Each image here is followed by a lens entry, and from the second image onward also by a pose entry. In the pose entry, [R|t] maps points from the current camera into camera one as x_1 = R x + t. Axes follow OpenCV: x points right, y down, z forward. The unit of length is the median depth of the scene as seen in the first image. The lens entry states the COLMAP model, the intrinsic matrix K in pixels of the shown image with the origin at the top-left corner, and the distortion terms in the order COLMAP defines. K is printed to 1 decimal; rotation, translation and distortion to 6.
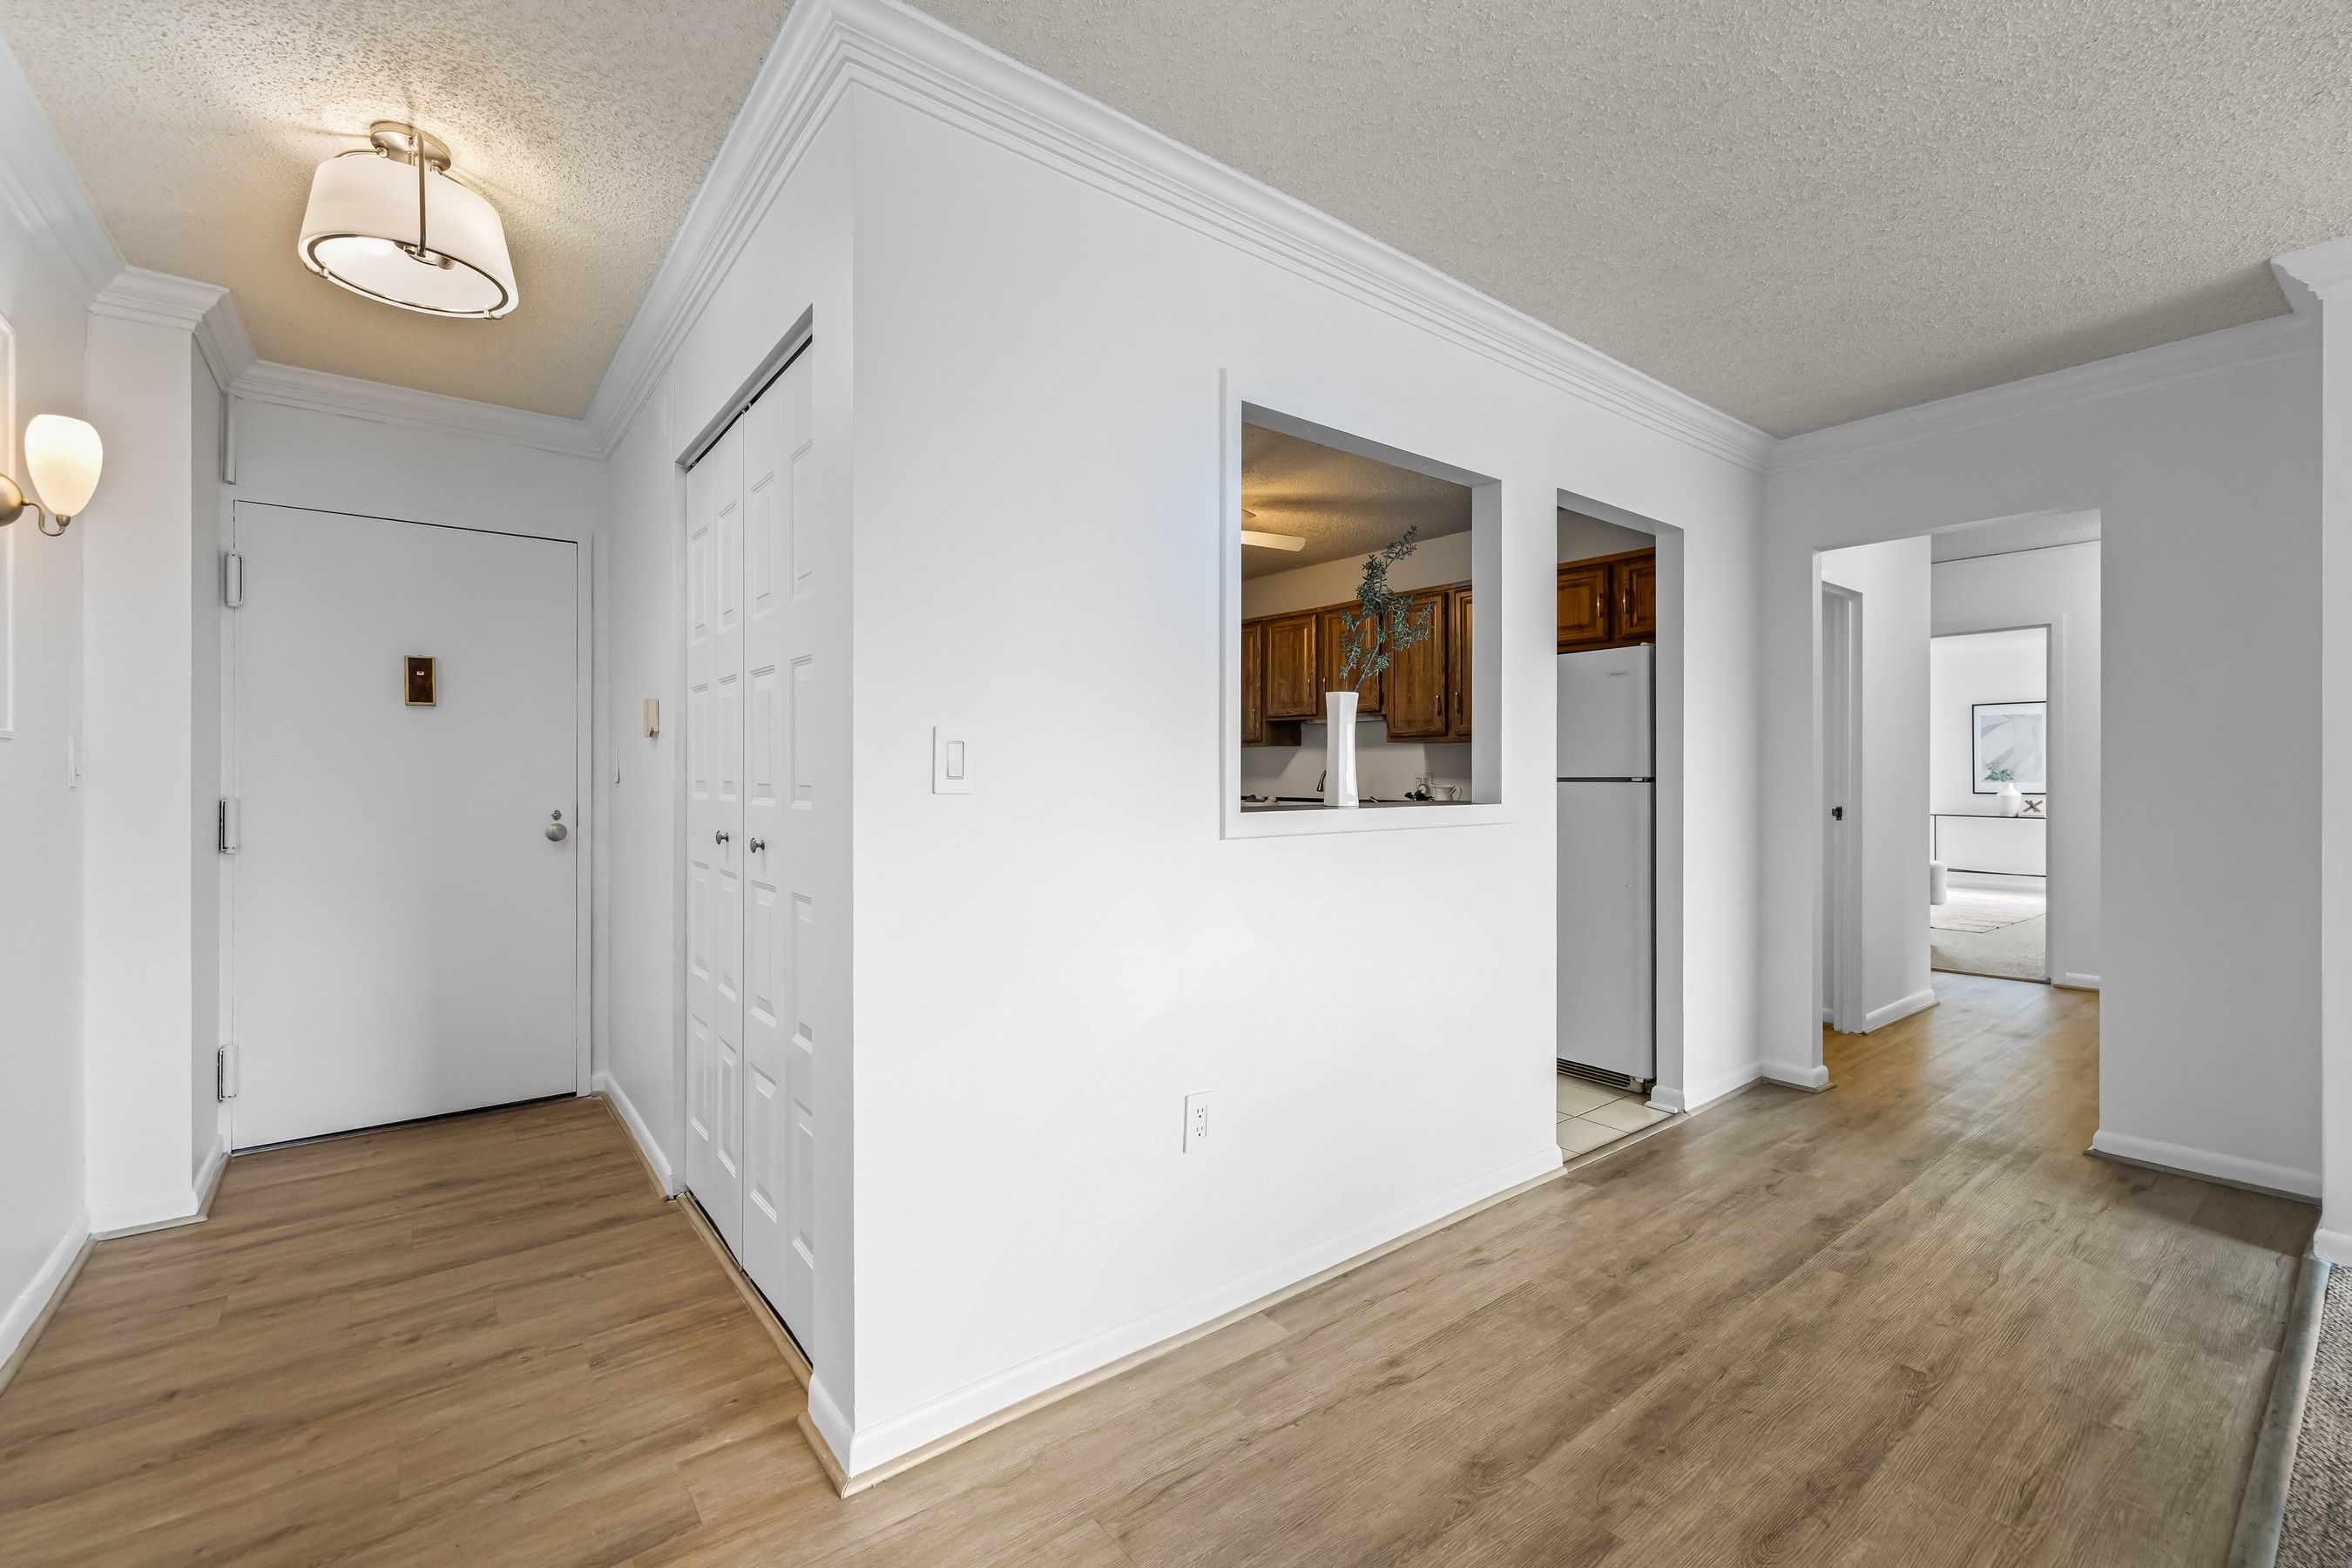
lens RADIAL K [[991.0, 0, 1183.1], [0, 991.0, 773.7], [0, 0, 1]] dist [0.003180, 0.000218]
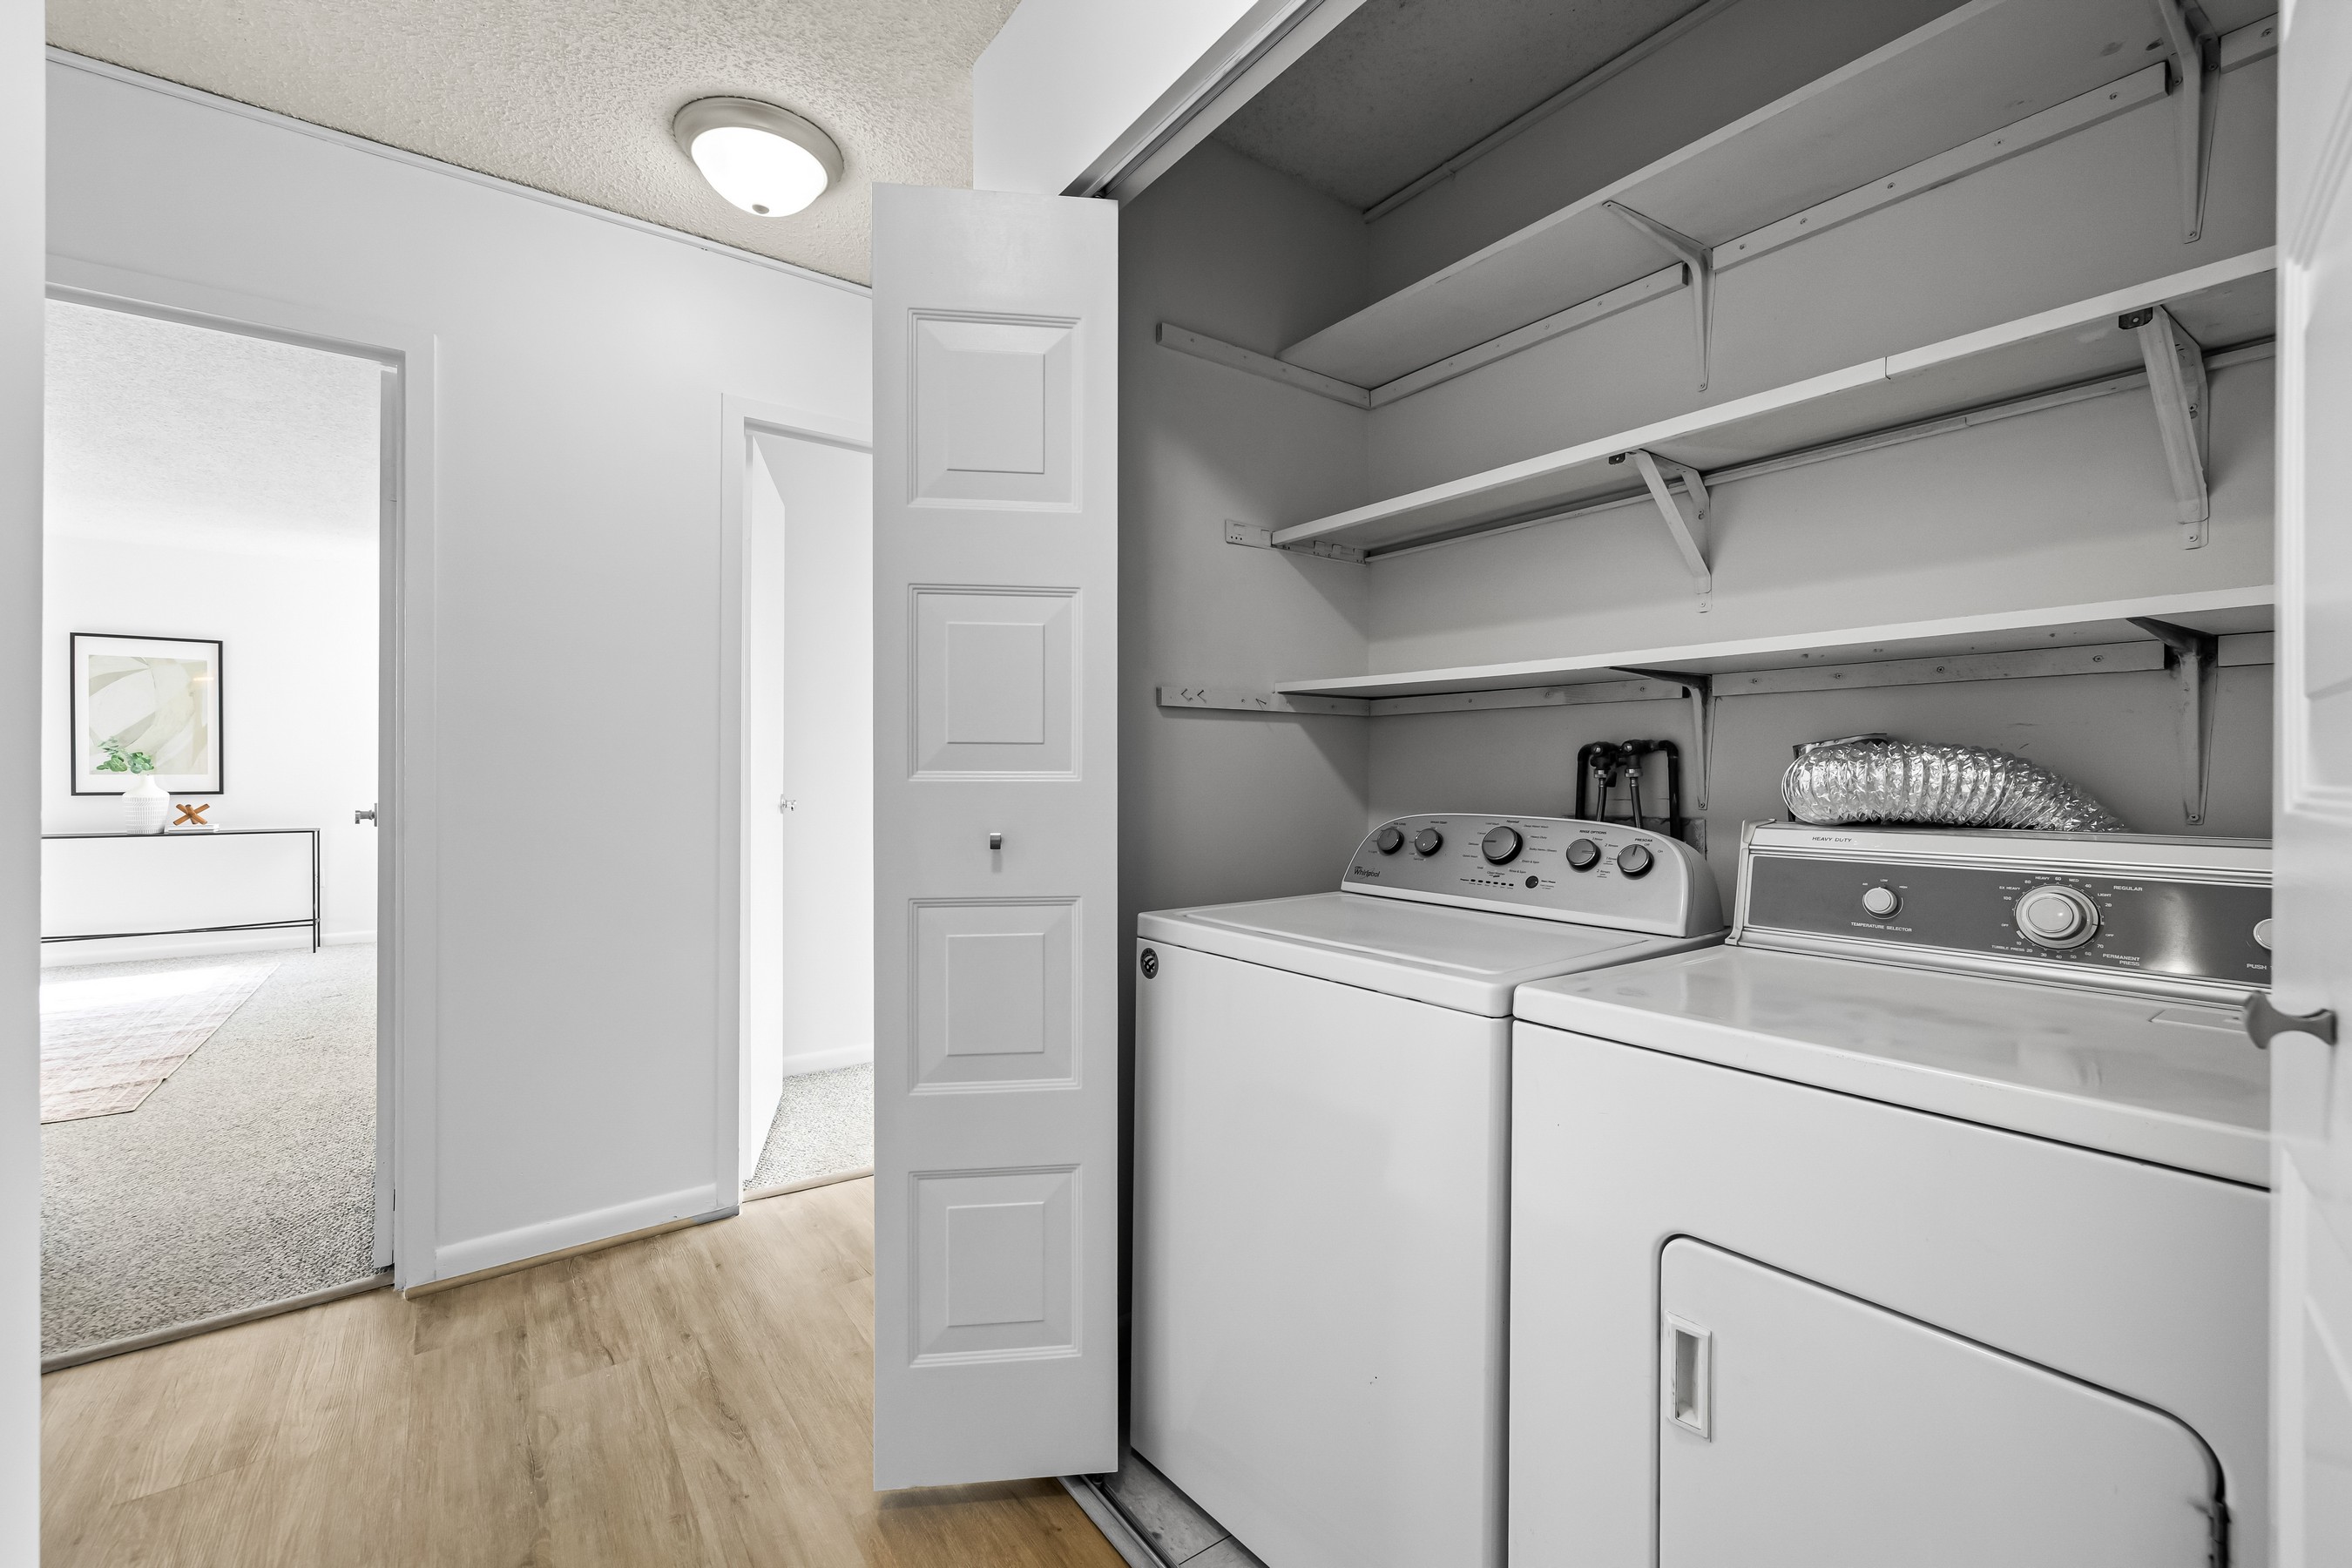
lens RADIAL K [[982.1, 0, 1183.2], [0, 982.1, 769.2], [0, 0, 1]] dist [0.001268, 0.000497]
pose [[0.030546, 0.006616, 0.999511, 0.278594], [-0.001061, 0.999978, -0.006586, 0.008887], [-0.999533, -0.000860, 0.030553, 0.380607]]
